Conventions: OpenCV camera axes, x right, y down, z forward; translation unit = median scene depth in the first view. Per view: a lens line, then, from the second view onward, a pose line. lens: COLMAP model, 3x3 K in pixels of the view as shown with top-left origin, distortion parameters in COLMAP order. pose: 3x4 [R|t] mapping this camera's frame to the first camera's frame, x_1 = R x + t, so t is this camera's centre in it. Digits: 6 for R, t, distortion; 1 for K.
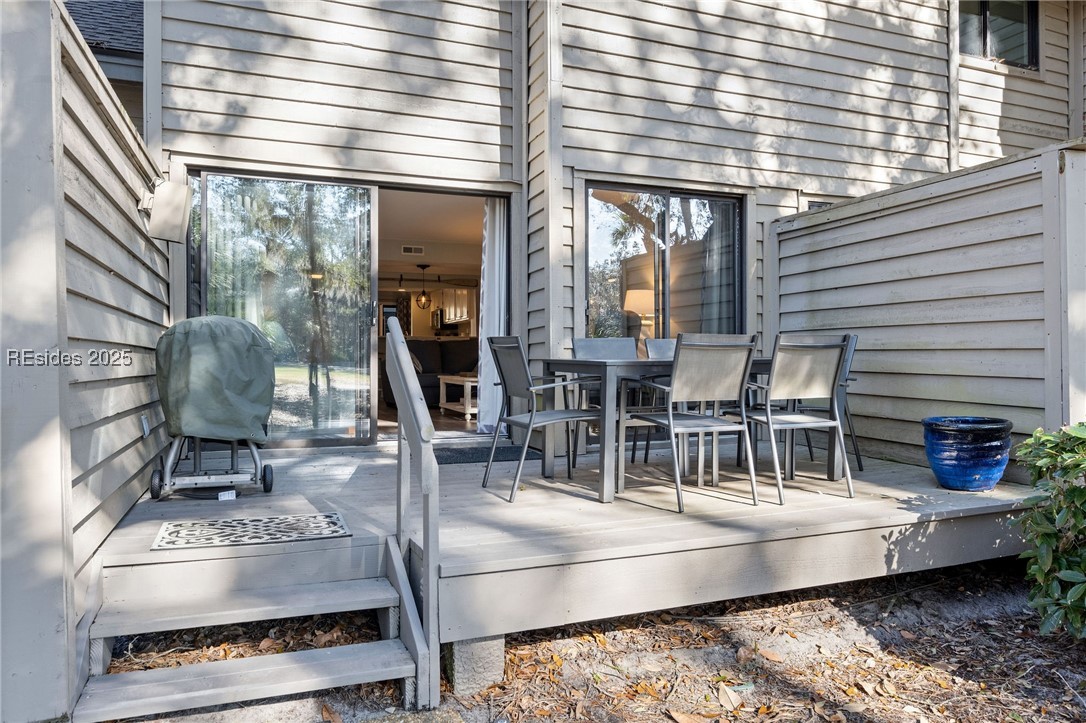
lens RADIAL K [[754.0, 0, 543.0], [0, 754.0, 361.5], [0, 0, 1]] dist [0.000651, 0.000015]
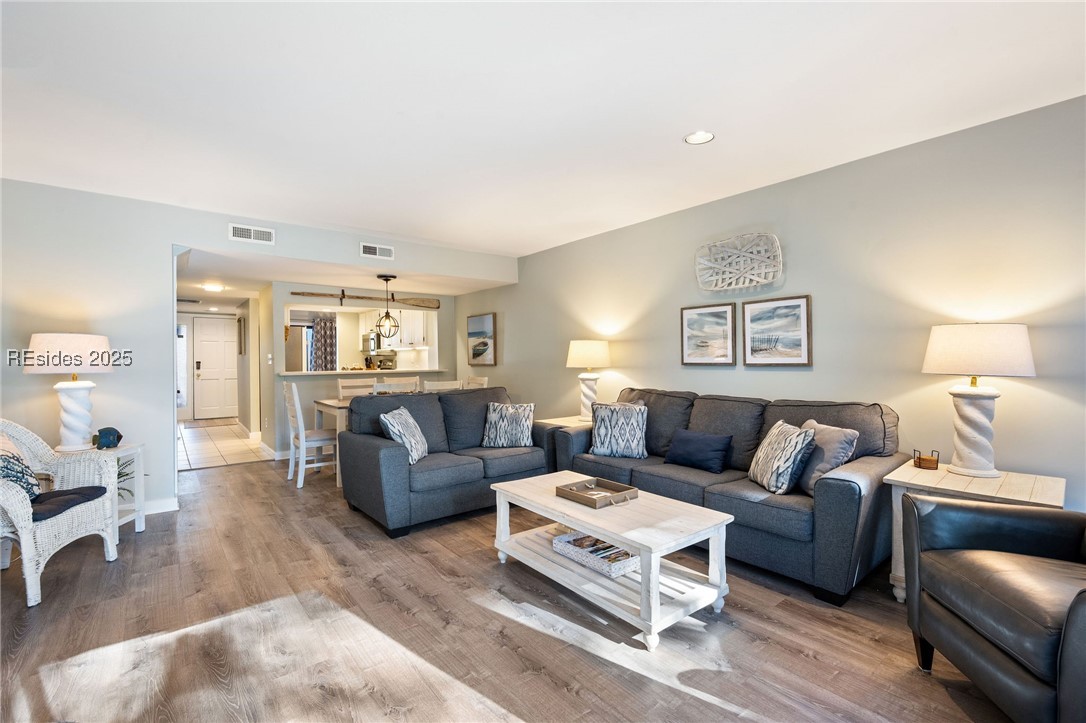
lens RADIAL K [[481.0, 0, 544.5], [0, 481.0, 356.3], [0, 0, 1]] dist [-0.000614, -0.000028]
pose [[0.954678, -0.003798, 0.297616, -0.138752], [0.005887, 0.999964, -0.006123, -0.044734], [-0.297582, 0.007597, 0.954666, 0.481992]]
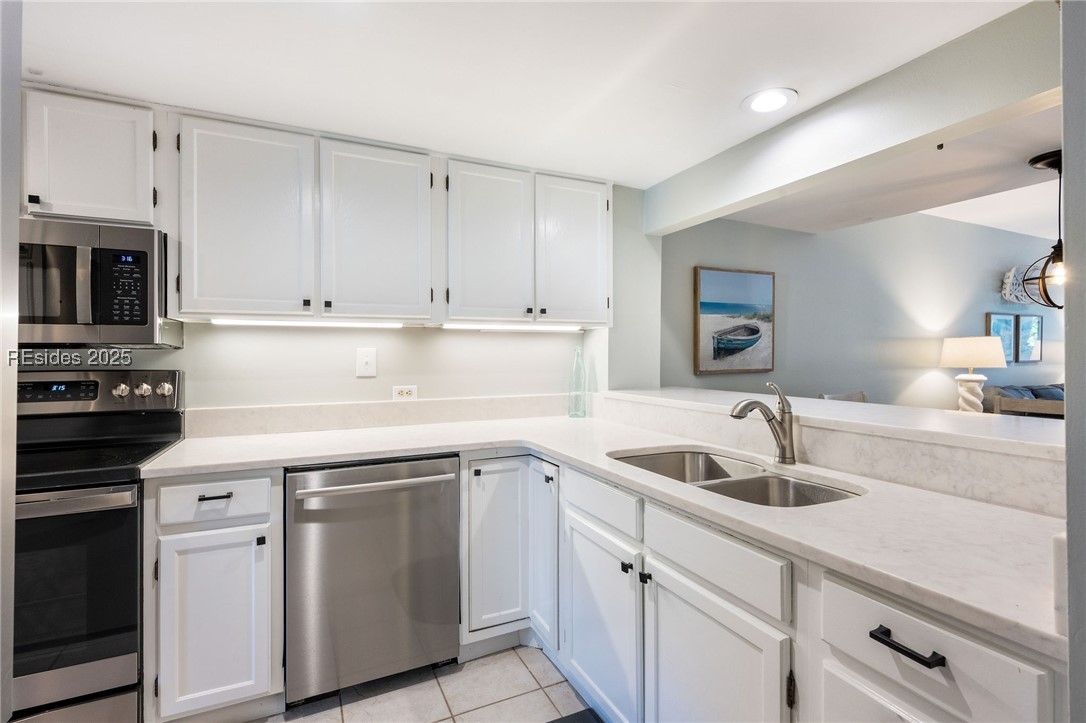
lens RADIAL K [[505.3, 0, 545.1], [0, 505.3, 355.4], [0, 0, 1]] dist [-0.000909, 0.000455]
pose [[-0.073489, -0.001758, 0.997294, -0.305547], [0.006580, 0.999976, 0.002248, -0.048874], [-0.997274, 0.006727, -0.073475, 1.102103]]
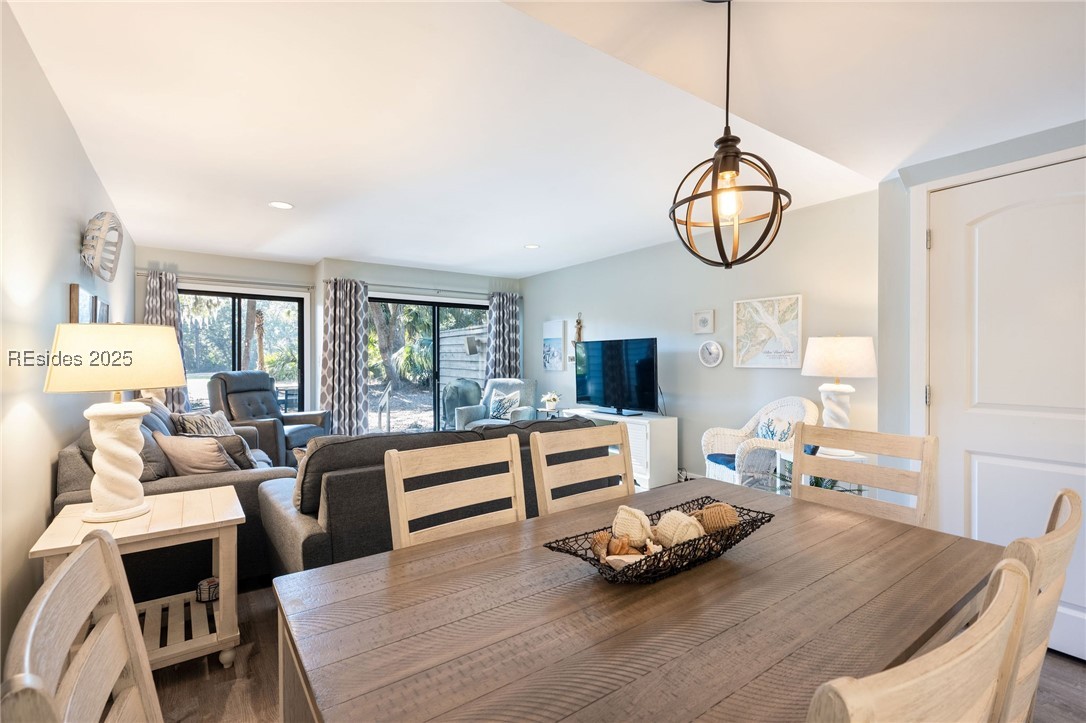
lens RADIAL K [[490.5, 0, 547.2], [0, 490.5, 358.3], [0, 0, 1]] dist [-0.001808, -0.000121]
pose [[-0.968560, 0.000073, -0.248780, -0.093767], [-0.000080, 1.000000, 0.000605, -0.047925], [0.248780, 0.000606, -0.968560, 0.985639]]
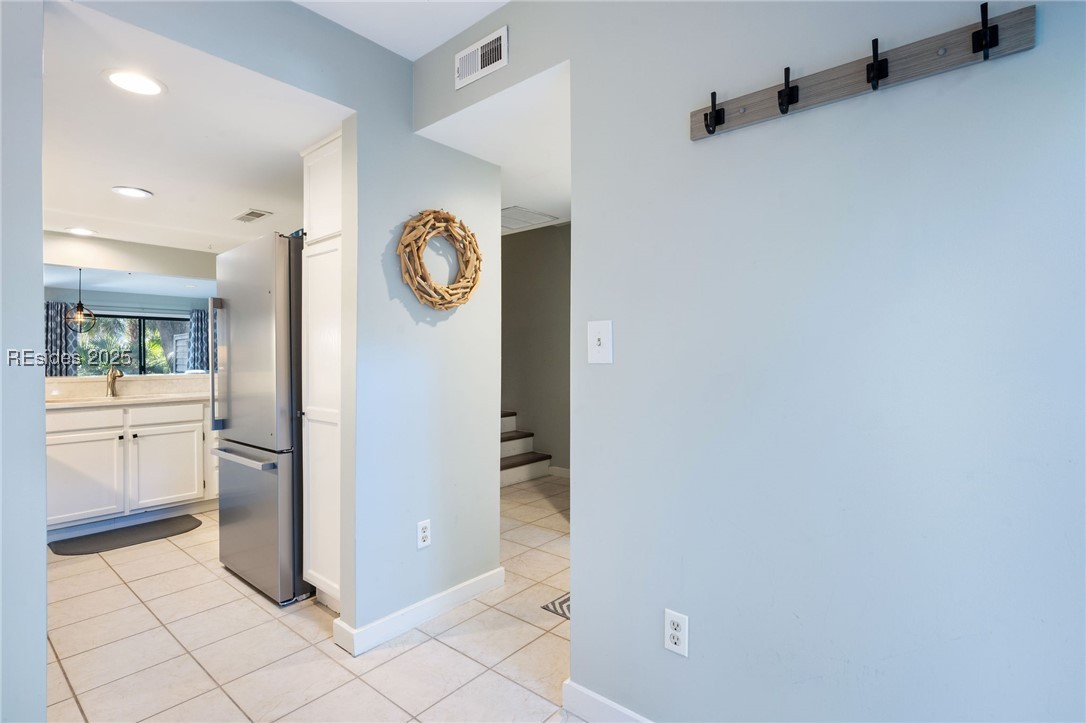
lens RADIAL K [[523.3, 0, 543.0], [0, 523.3, 361.5], [0, 0, 1]] dist [0.002224, 0.000528]
pose [[-0.880913, 0.008452, -0.473203, -0.263432], [0.004791, 0.999949, 0.008942, -0.043951], [0.473254, 0.005610, -0.880908, 1.419693]]
